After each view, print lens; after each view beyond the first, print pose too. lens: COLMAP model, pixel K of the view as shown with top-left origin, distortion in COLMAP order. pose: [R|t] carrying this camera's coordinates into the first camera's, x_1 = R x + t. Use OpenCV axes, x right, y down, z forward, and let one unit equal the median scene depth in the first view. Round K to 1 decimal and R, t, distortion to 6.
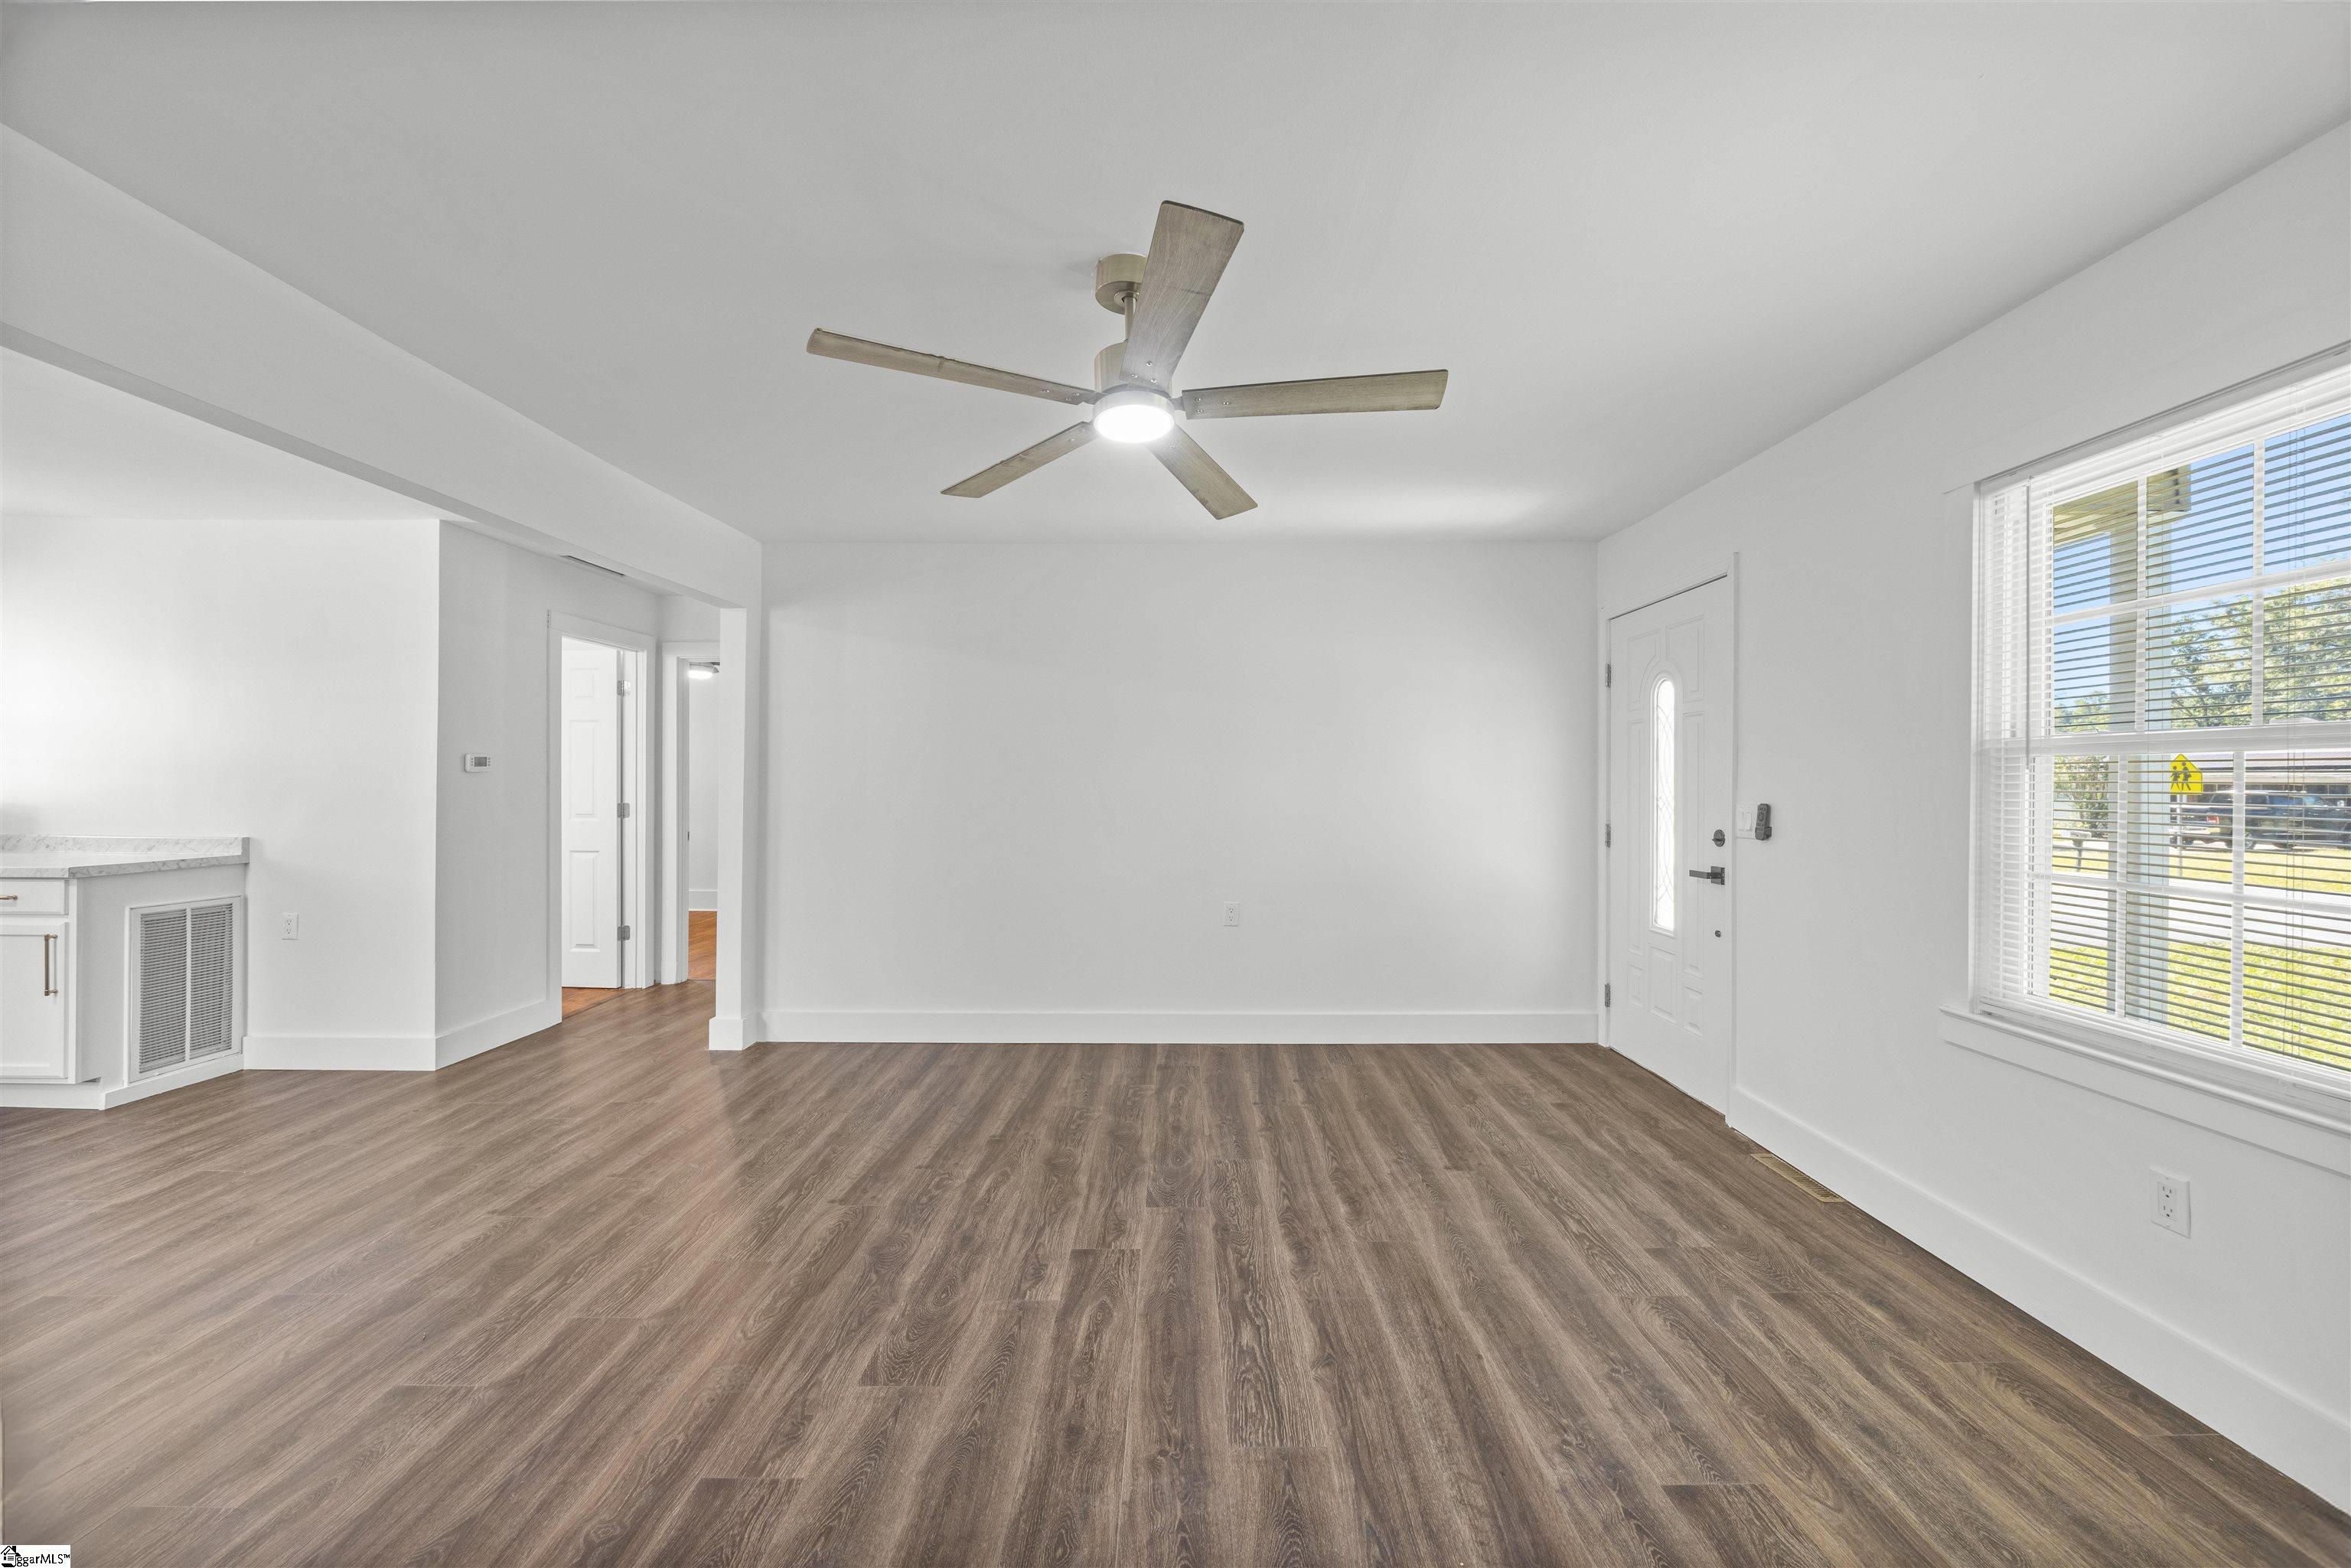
lens RADIAL K [[907.3, 0, 1181.5], [0, 907.3, 776.2], [0, 0, 1]] dist [0.000636, 0.000054]
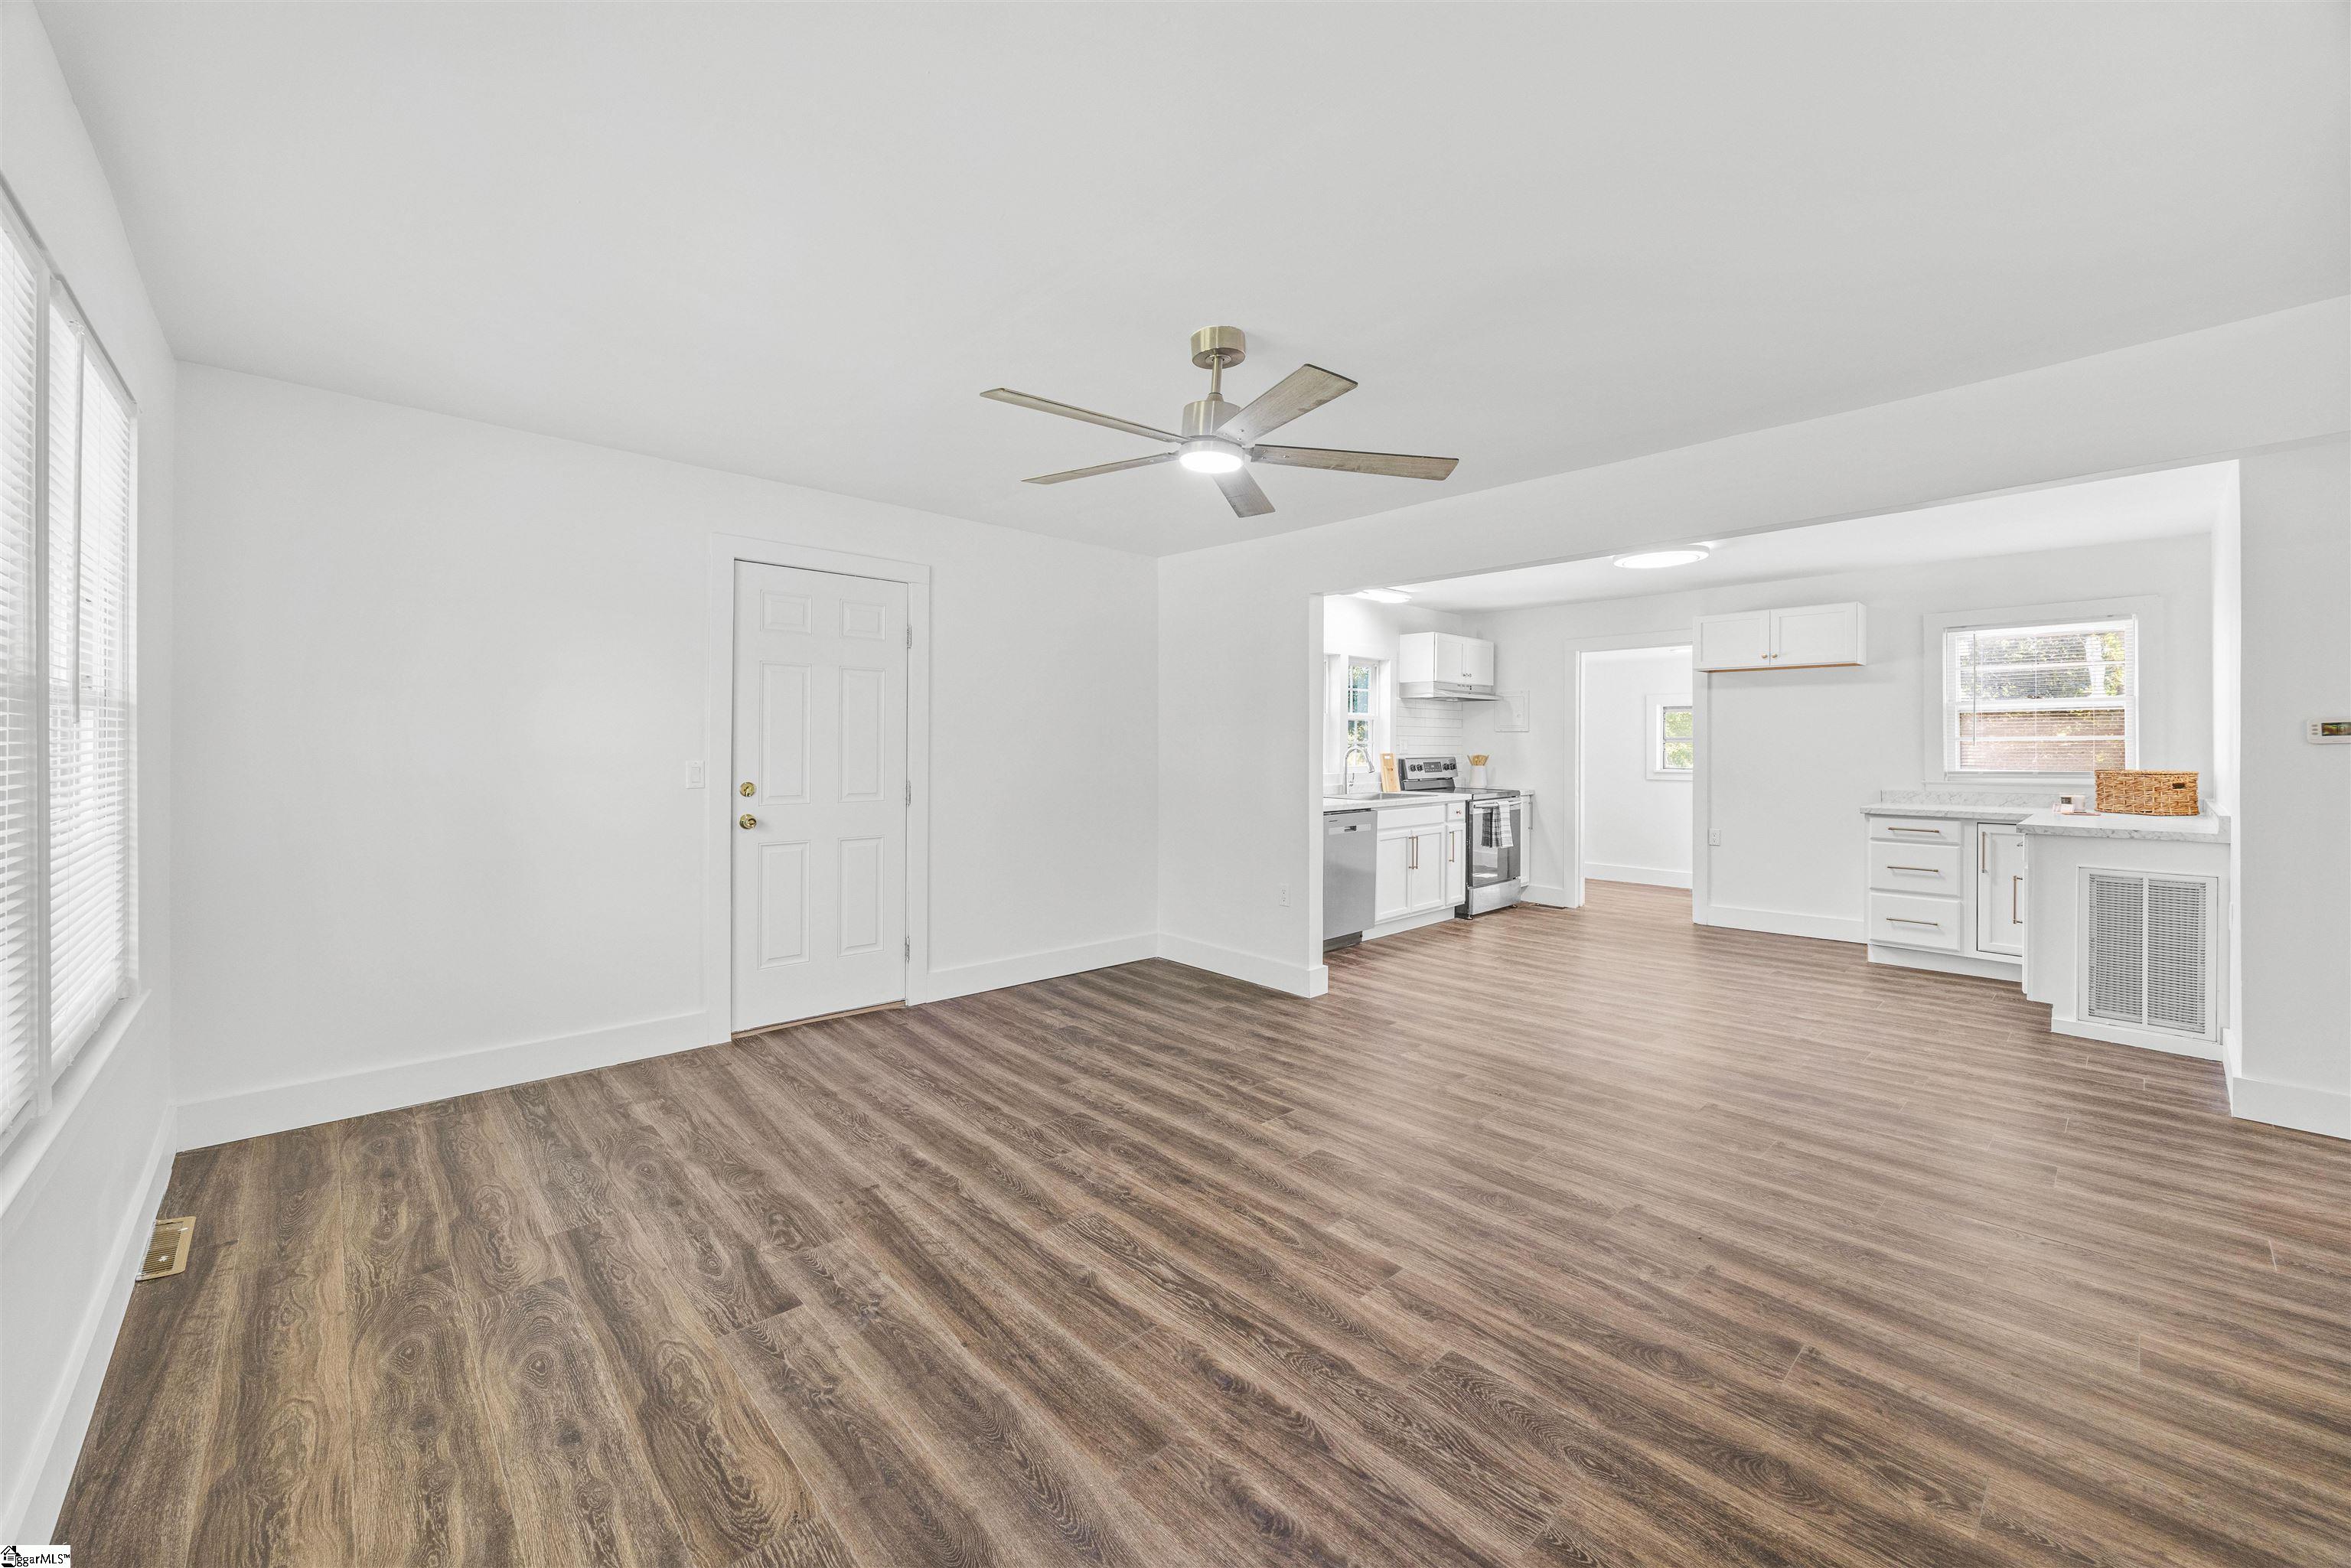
lens RADIAL K [[909.6, 0, 1163.7], [0, 909.6, 750.3], [0, 0, 1]] dist [0.001606, 0.000211]
pose [[-0.736216, -0.002637, -0.676741, 0.794582], [-0.001379, 0.999996, -0.002397, 0.003883], [0.676745, -0.000831, -0.736217, 1.775013]]
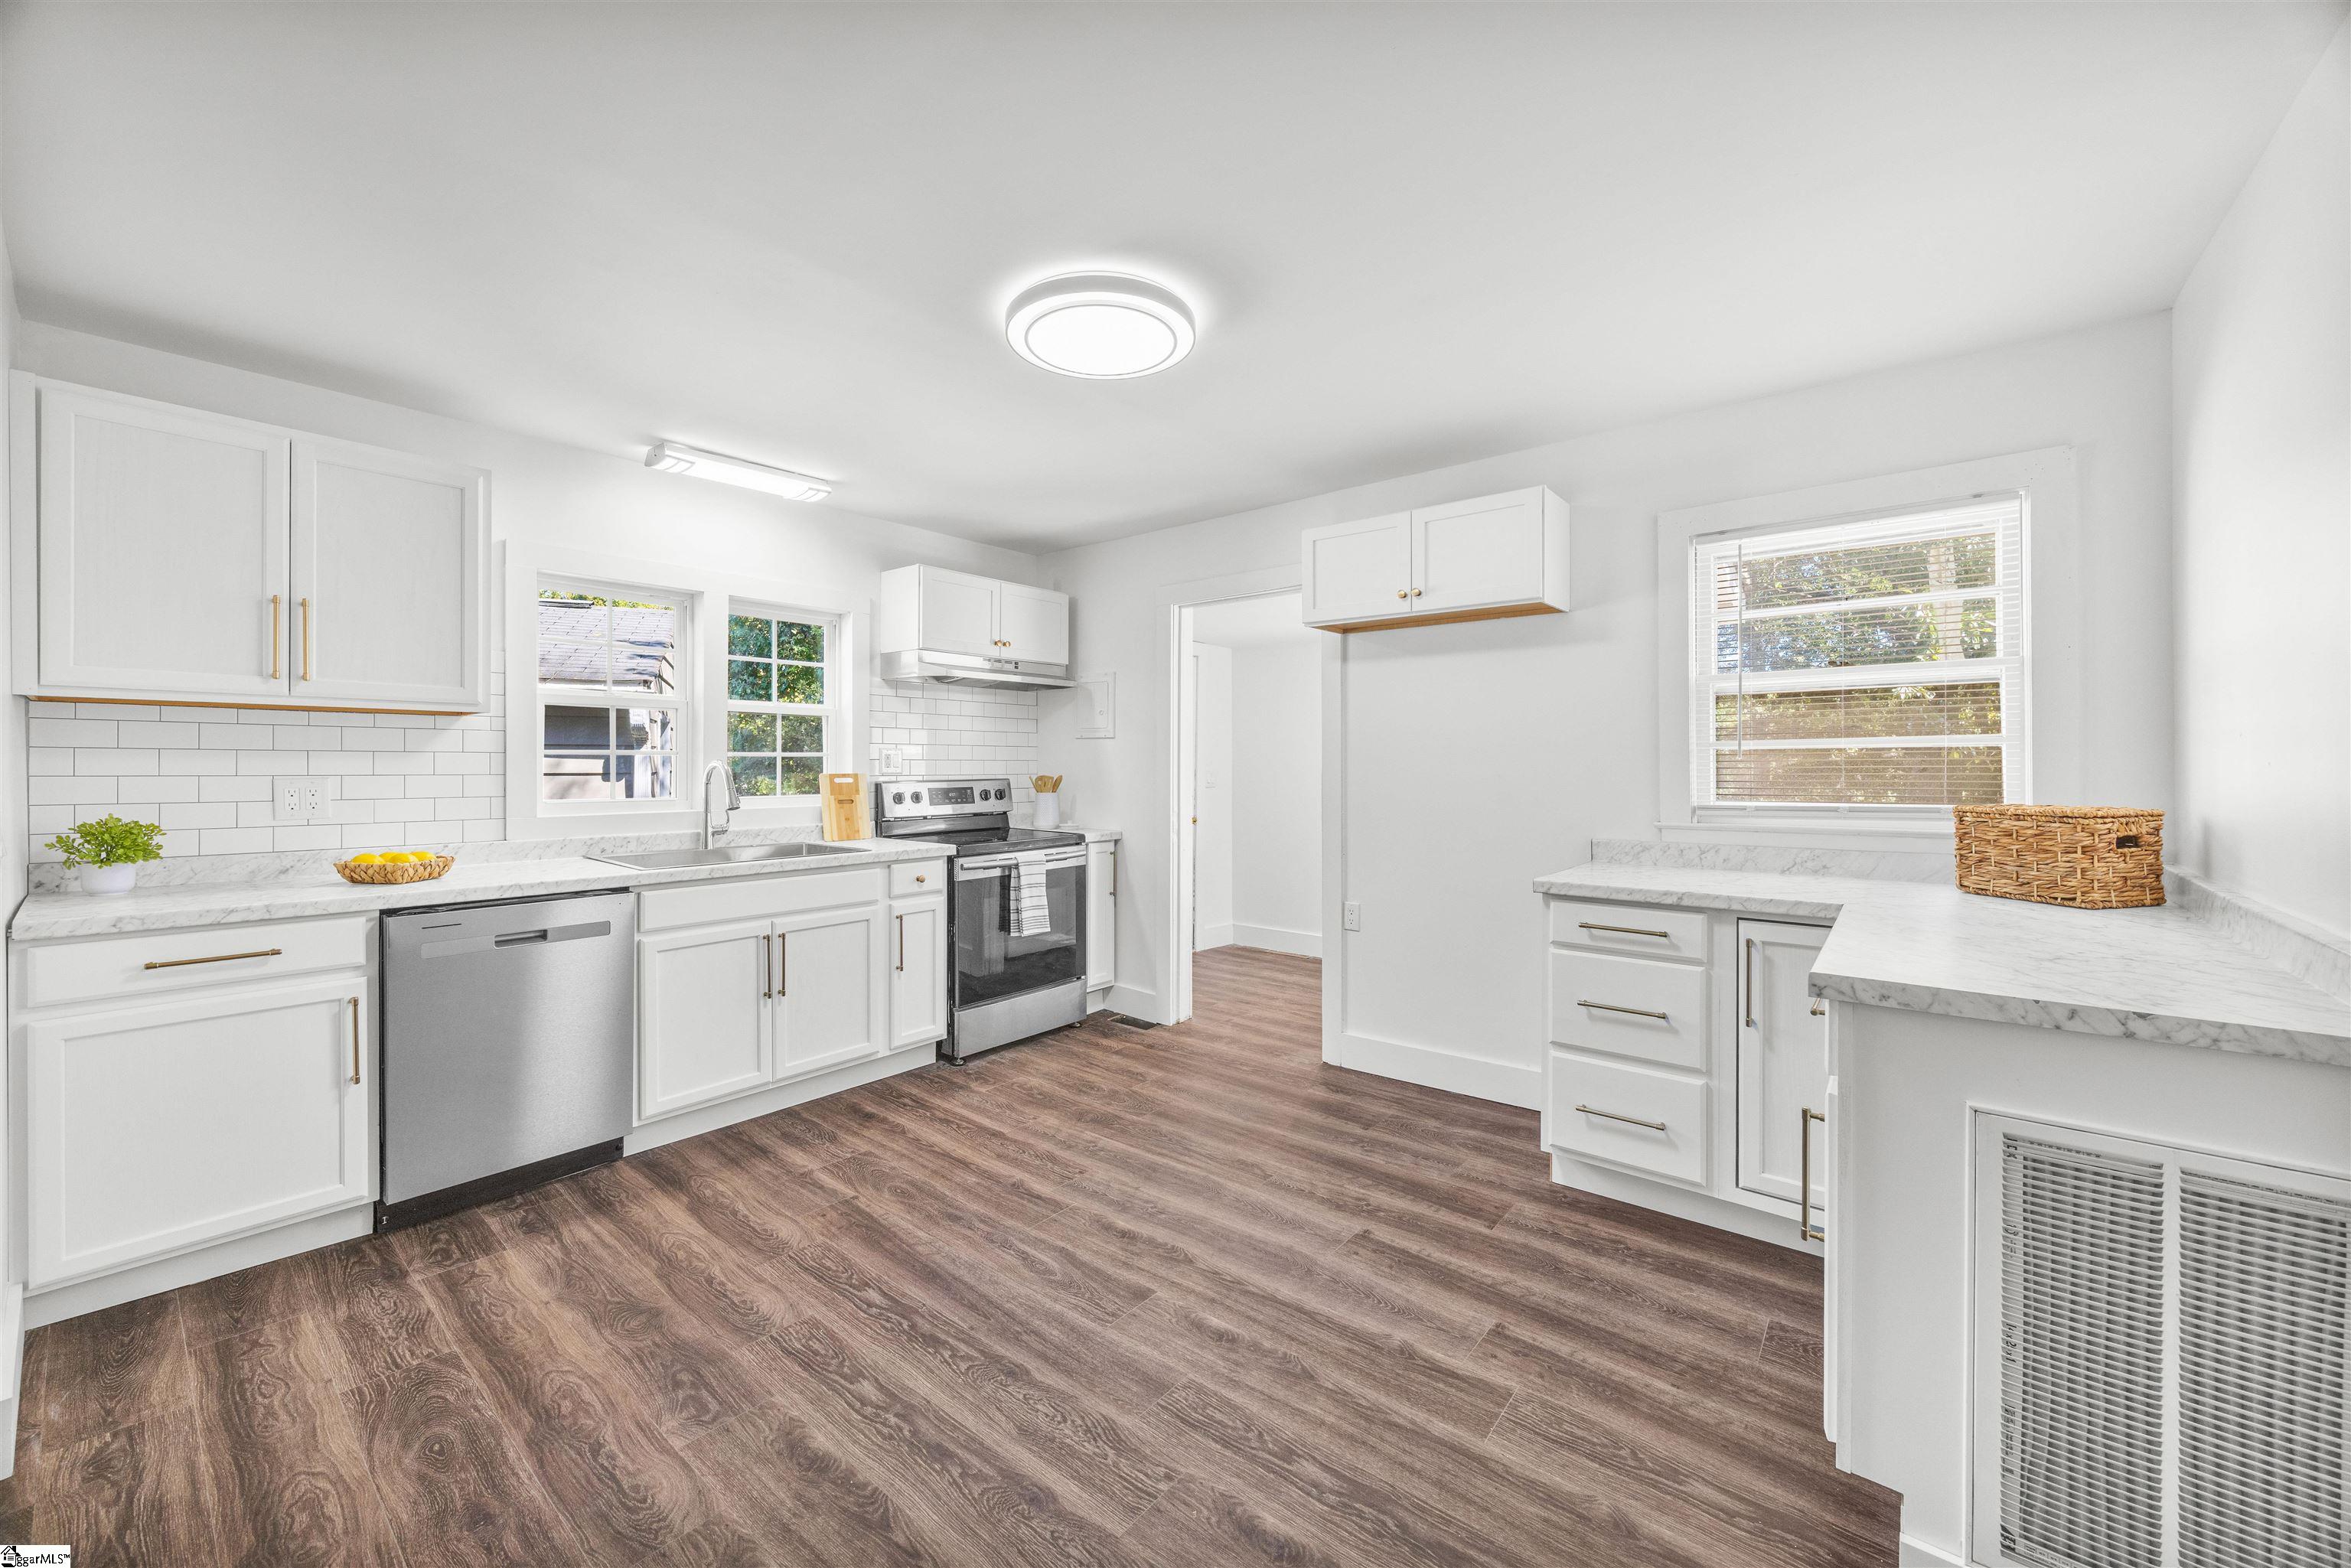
lens RADIAL K [[907.3, 0, 1181.5], [0, 907.3, 776.2], [0, 0, 1]] dist [0.000636, 0.000054]
pose [[-0.630329, 0.004882, -0.776313, -1.074229], [0.001056, 0.999985, 0.005431, 0.002353], [0.776327, 0.002604, -0.630325, 1.634786]]
